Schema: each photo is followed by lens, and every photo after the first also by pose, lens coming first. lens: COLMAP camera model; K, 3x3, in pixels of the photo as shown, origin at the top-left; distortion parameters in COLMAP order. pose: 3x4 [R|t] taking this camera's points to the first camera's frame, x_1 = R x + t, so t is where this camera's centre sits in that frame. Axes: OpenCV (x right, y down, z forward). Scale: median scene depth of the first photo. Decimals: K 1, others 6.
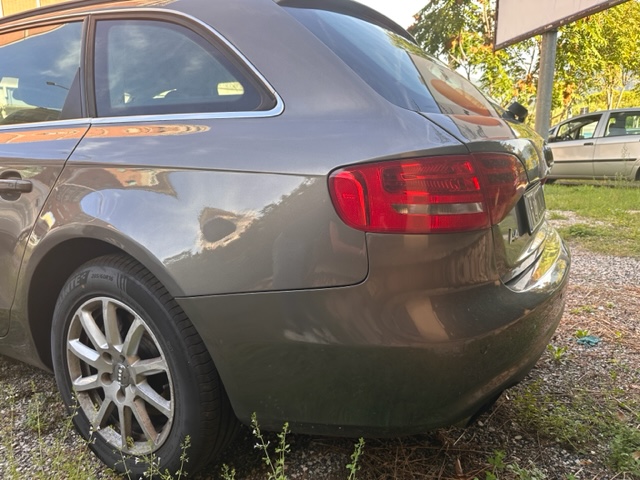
lens RADIAL K [[471.7, 0, 324.2], [0, 471.7, 239.6], [0, 0, 1]] dist [0.017073, -0.017639]
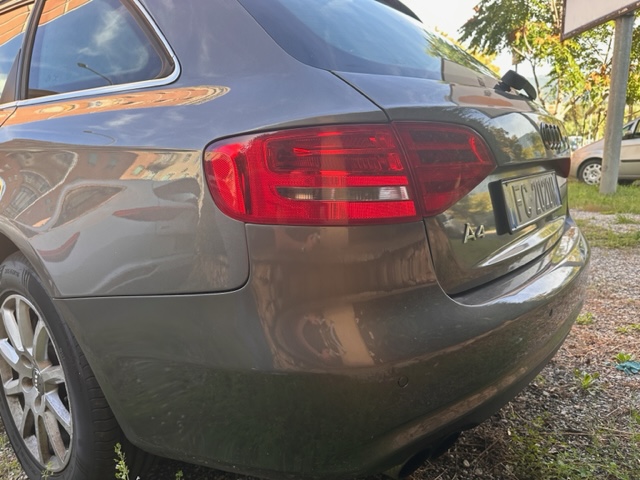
lens RADIAL K [[471.7, 0, 317.2], [0, 471.7, 239.4], [0, 0, 1]] dist [0.017073, -0.017639]
pose [[0.989631, 0.018600, -0.142423, 0.127708], [-0.019284, 0.999808, -0.003424, 0.004231], [0.142332, 0.006135, 0.989800, 0.099880]]
